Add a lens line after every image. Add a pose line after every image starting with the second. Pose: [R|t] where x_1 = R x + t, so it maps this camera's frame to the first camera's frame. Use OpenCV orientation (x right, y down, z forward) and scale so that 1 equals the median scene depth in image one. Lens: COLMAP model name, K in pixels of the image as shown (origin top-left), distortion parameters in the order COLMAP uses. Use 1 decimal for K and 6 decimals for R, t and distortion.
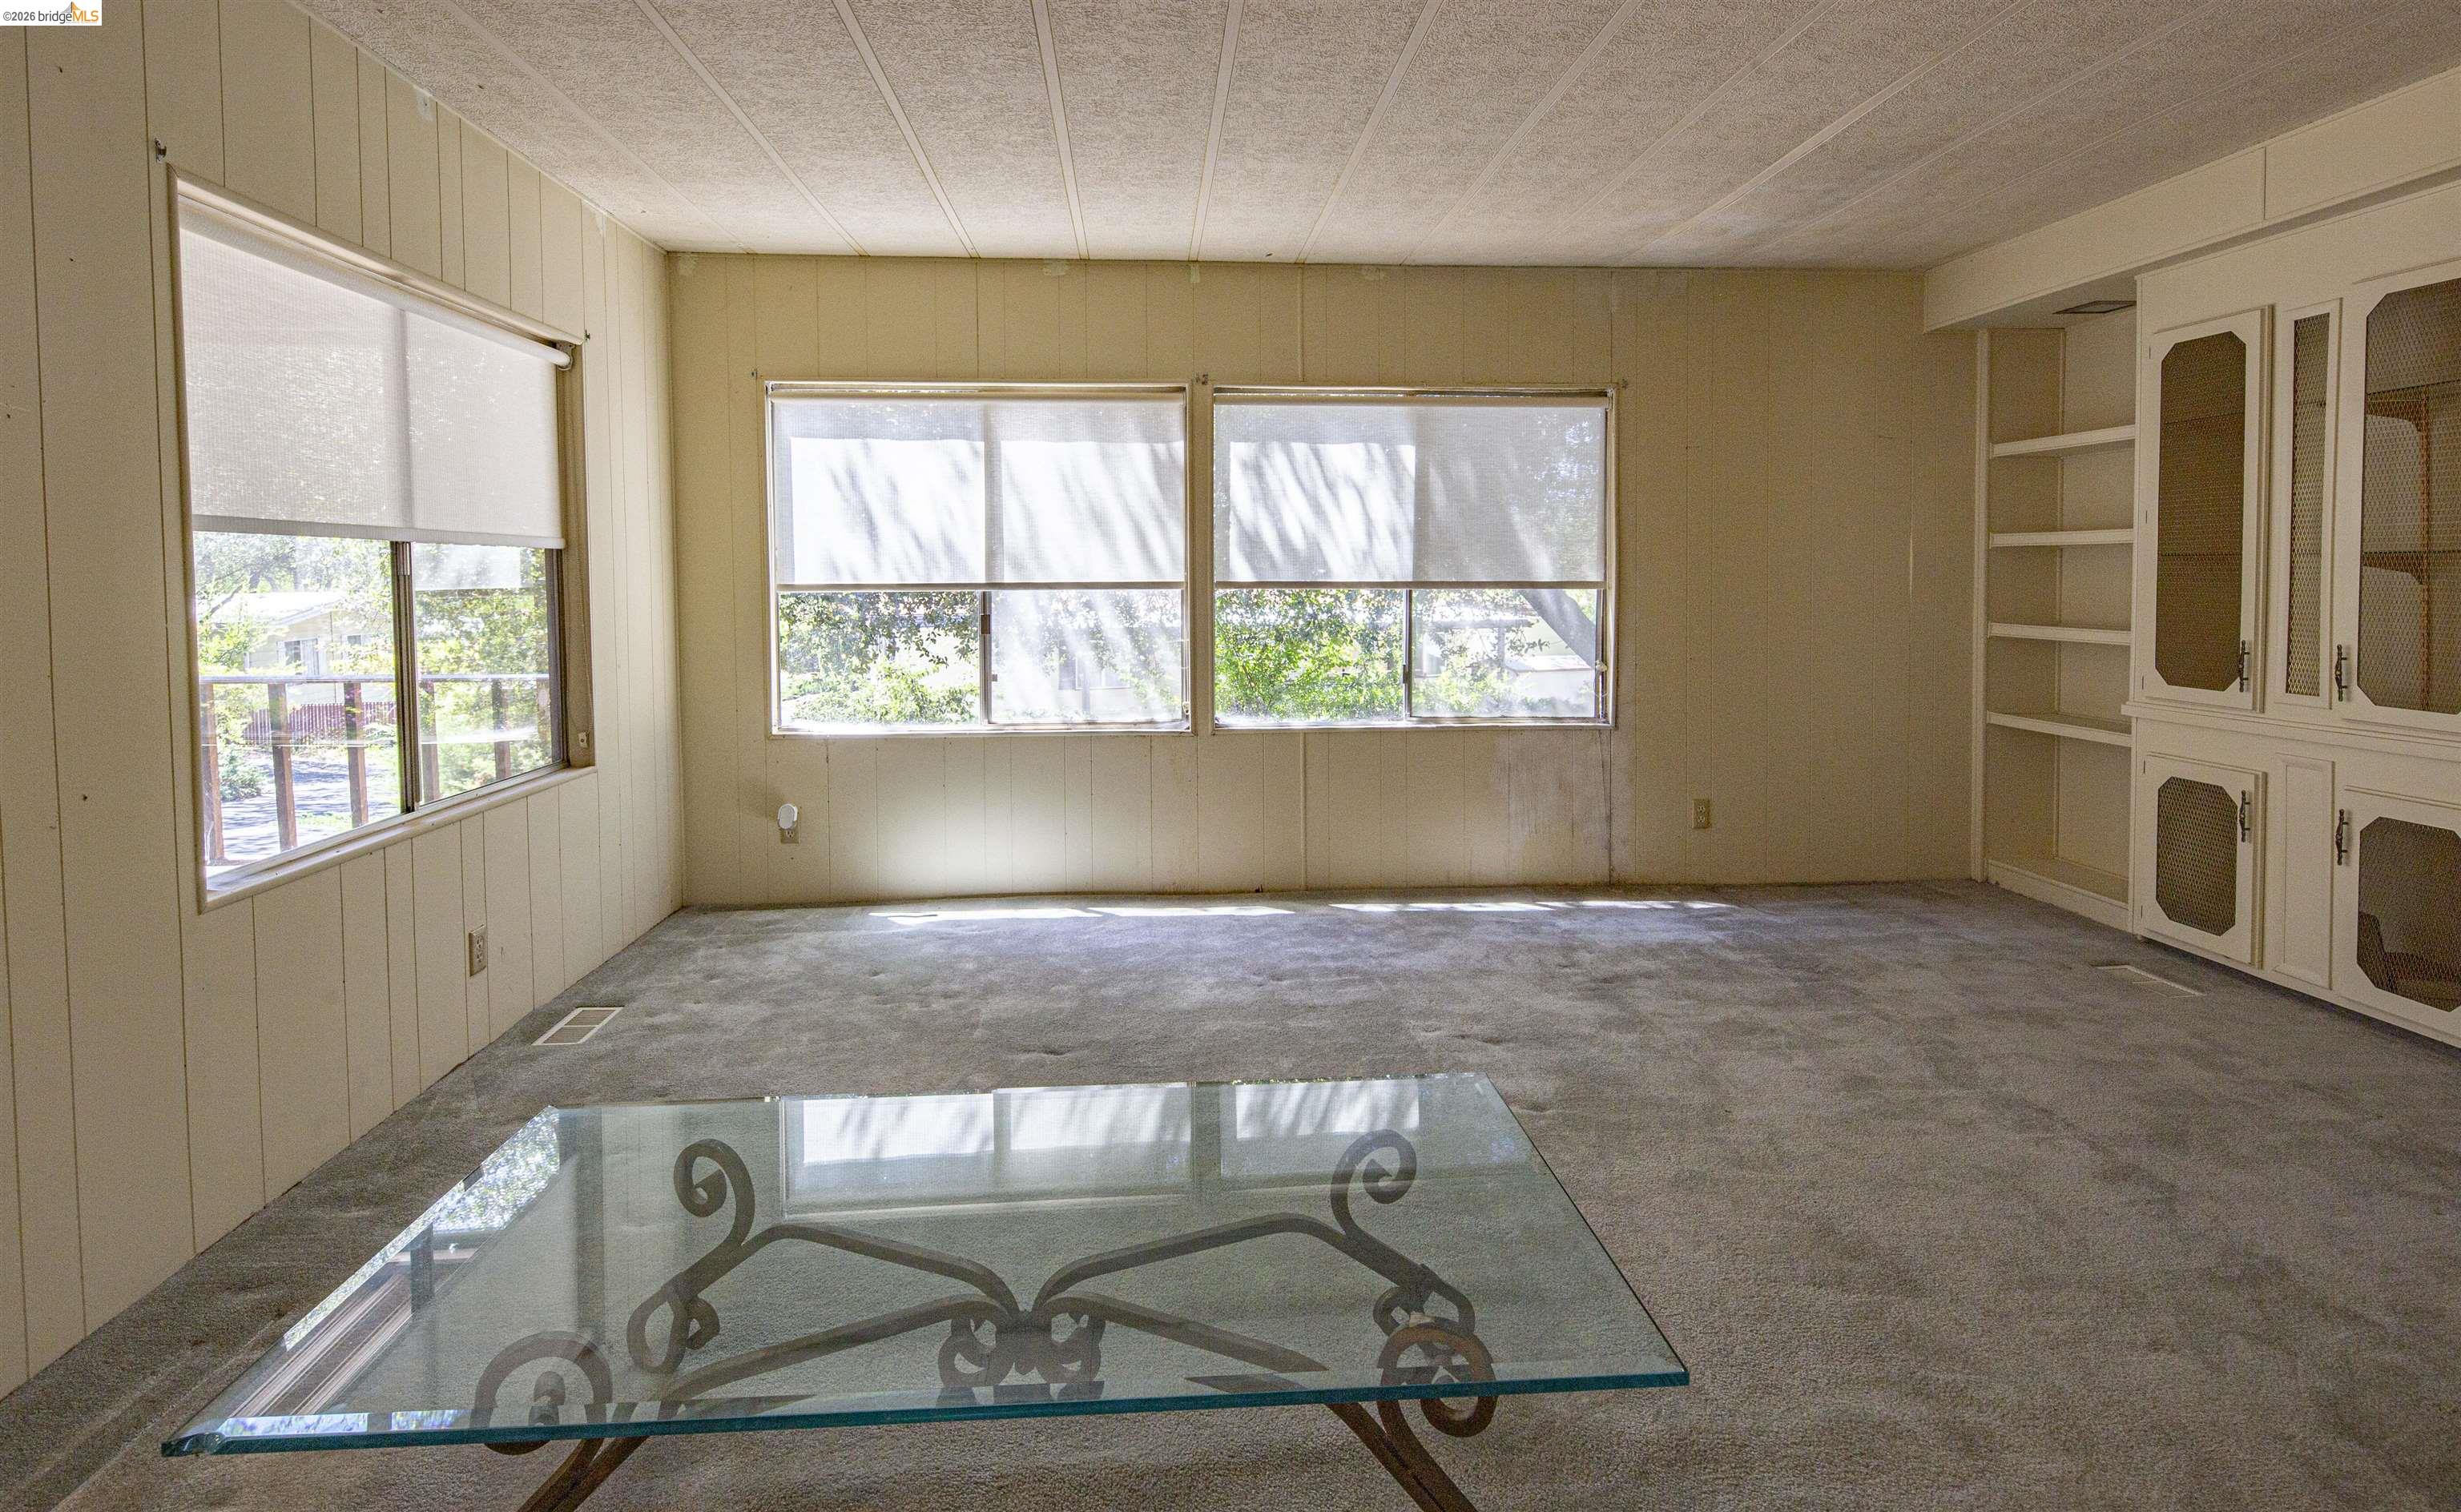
lens RADIAL K [[1193.4, 0, 1226.5], [0, 1193.4, 611.5], [0, 0, 1]] dist [-0.000038, -0.000434]
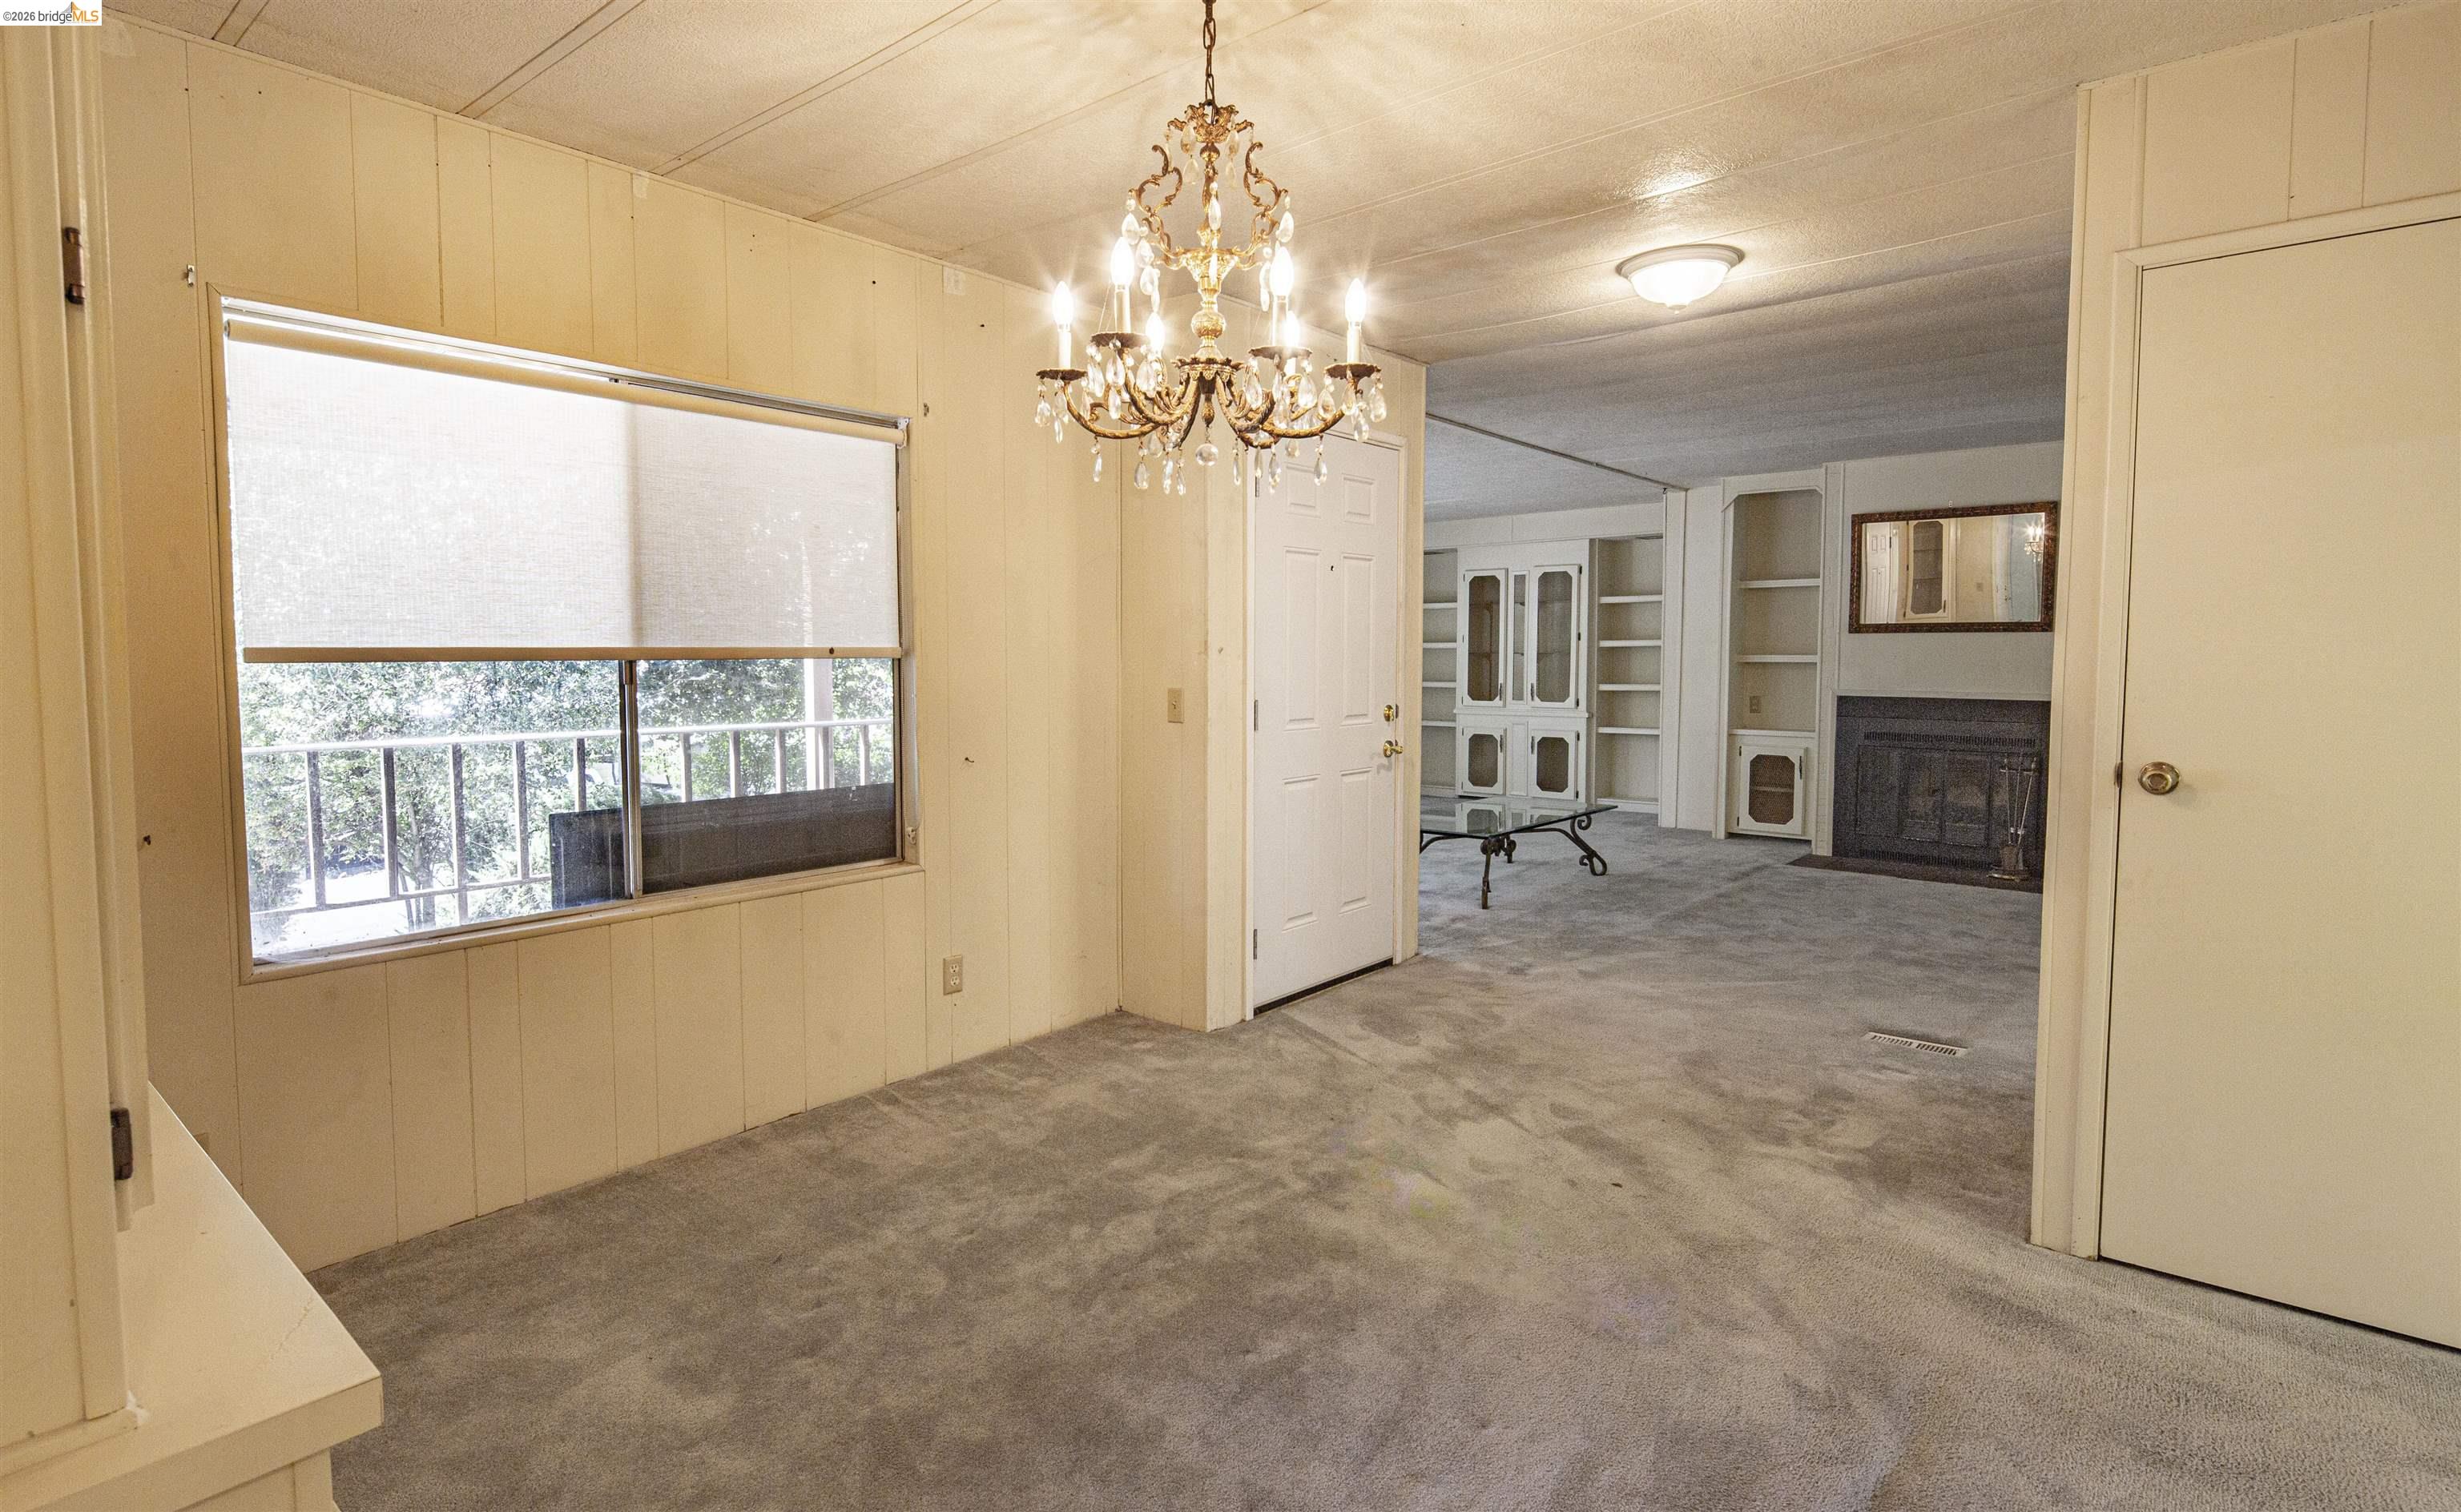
lens RADIAL K [[1188.3, 0, 1221.9], [0, 1188.3, 719.2], [0, 0, 1]] dist [-0.000806, -0.000377]
pose [[0.696125, -0.030129, 0.717288, -1.305298], [0.017178, 0.999532, 0.025313, 0.021068], [-0.717715, -0.005299, 0.696316, -0.404903]]
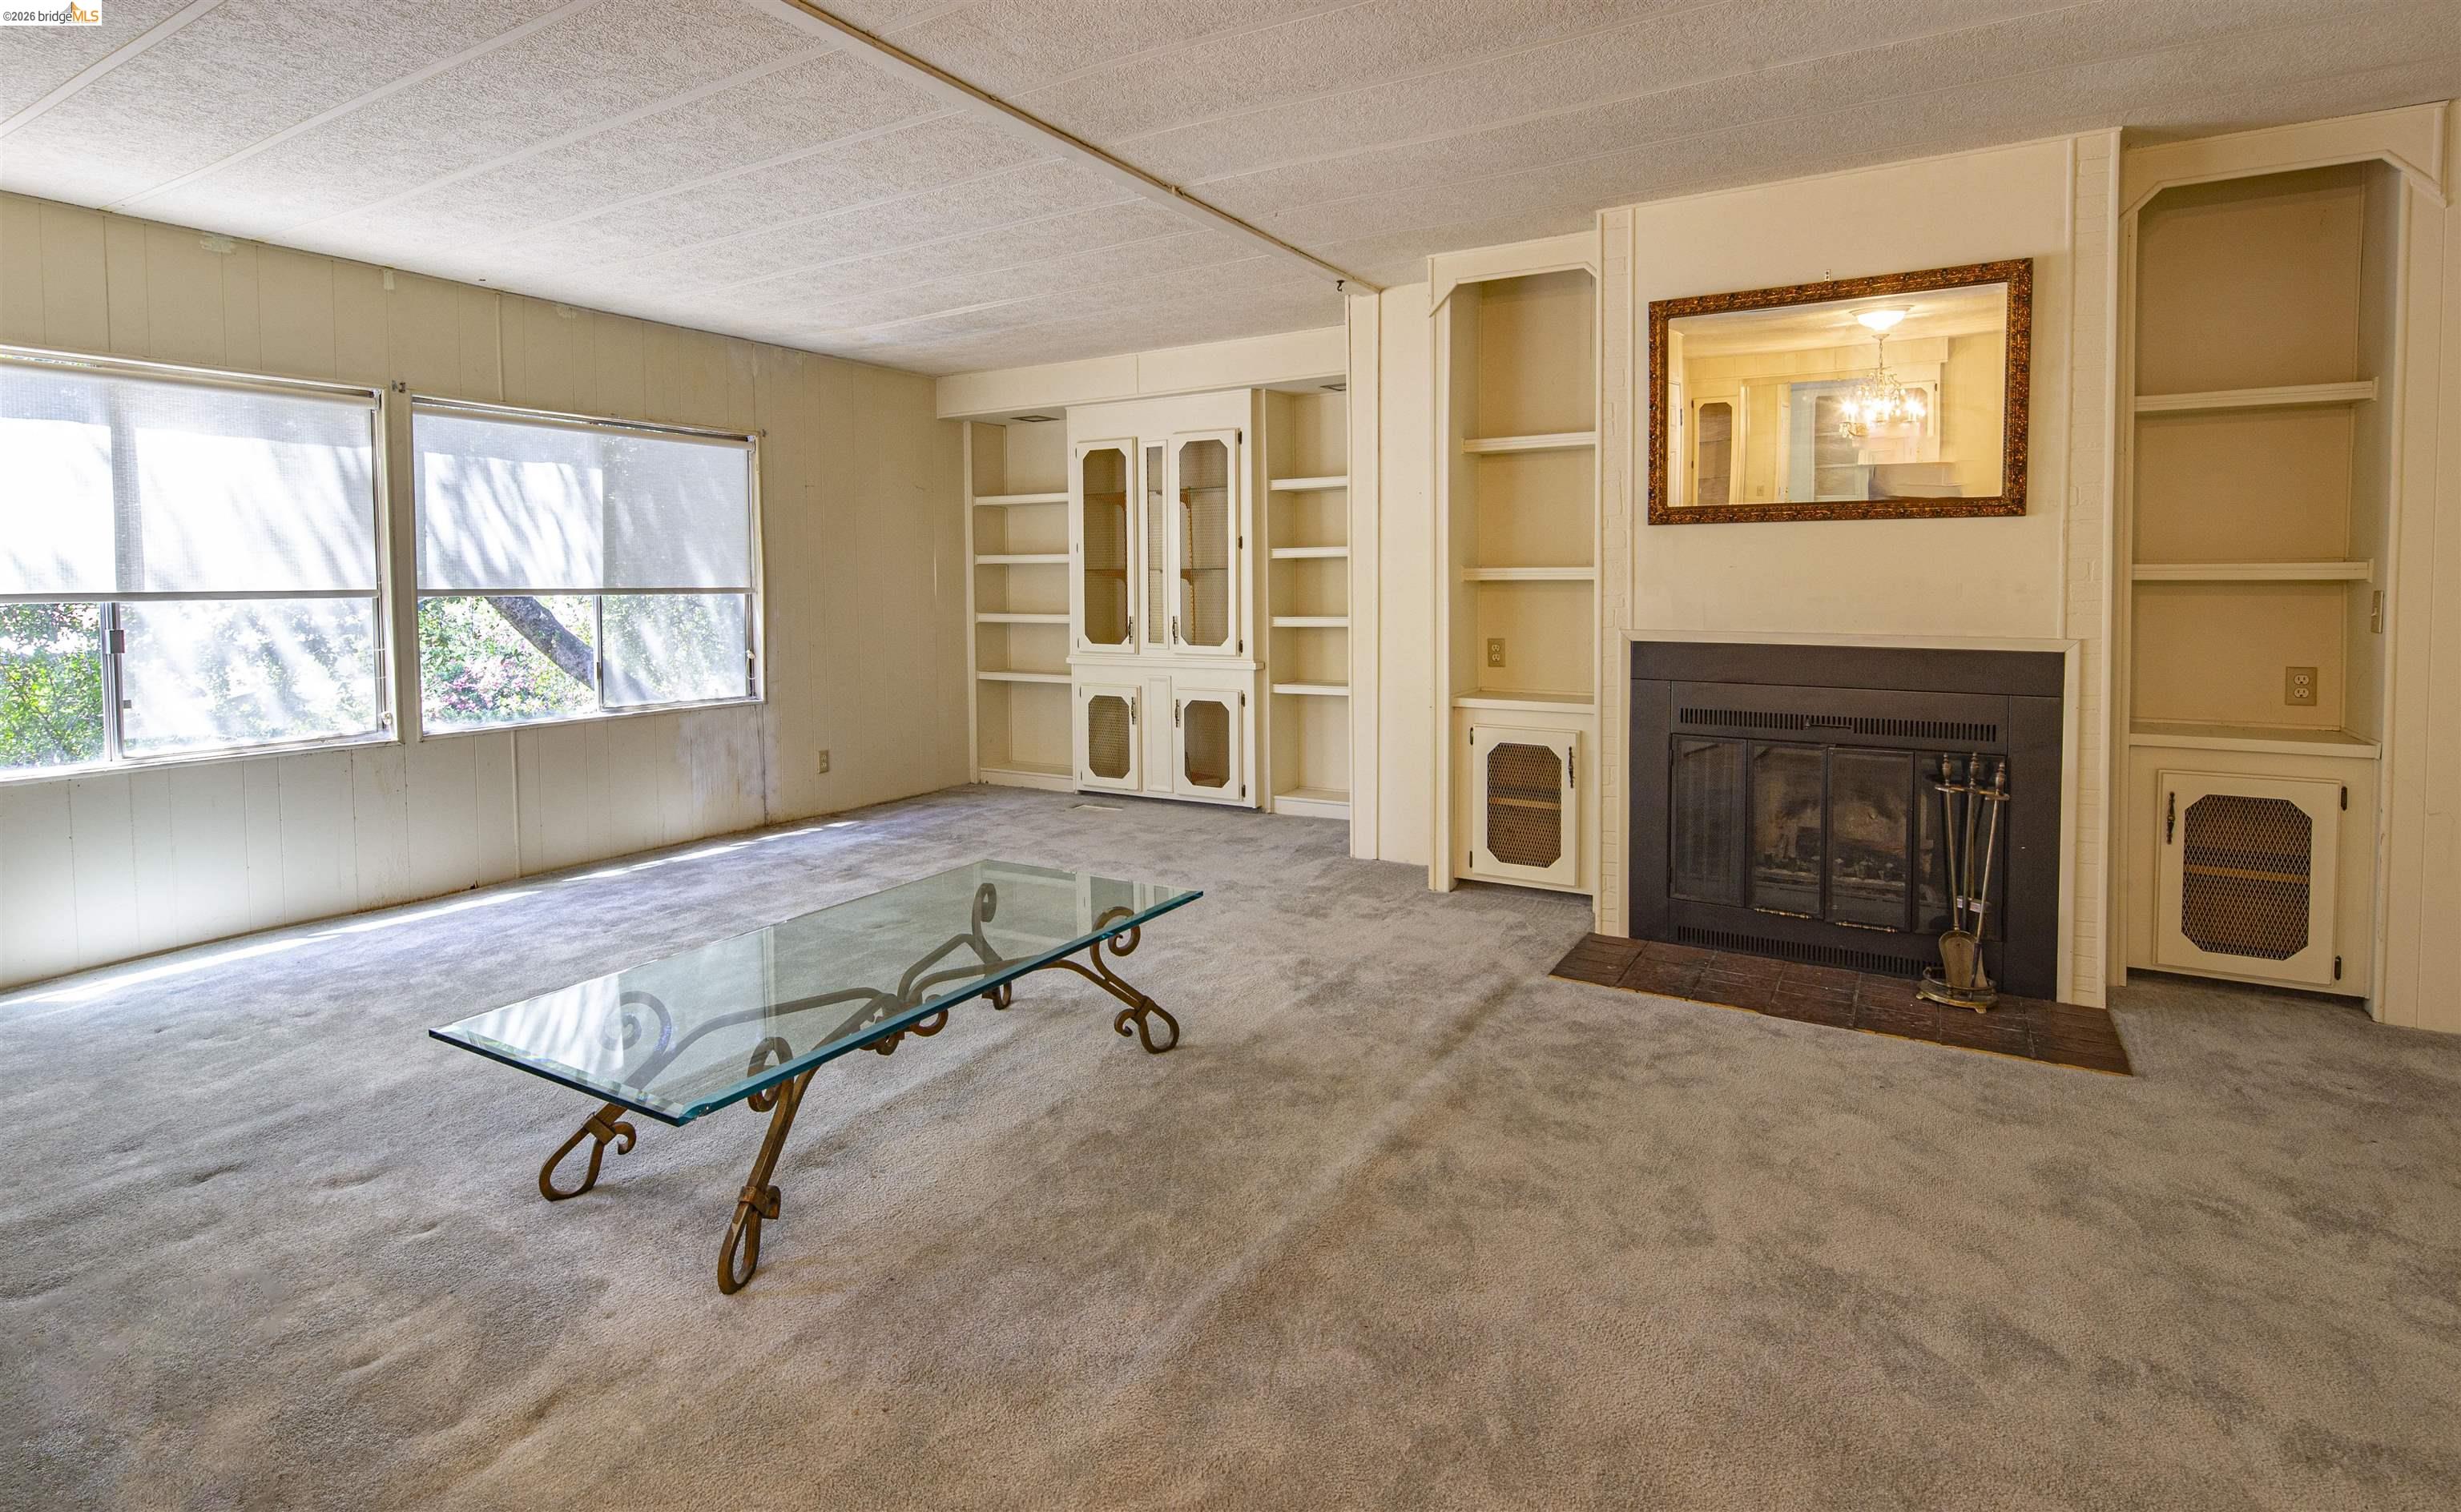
lens RADIAL K [[1193.4, 0, 1226.5], [0, 1193.4, 611.5], [0, 0, 1]] dist [-0.000038, -0.000434]
pose [[0.564413, -0.021426, 0.825215, -0.457398], [0.030817, 0.999513, 0.004873, 0.009663], [-0.824917, 0.022680, 0.564798, -0.131936]]
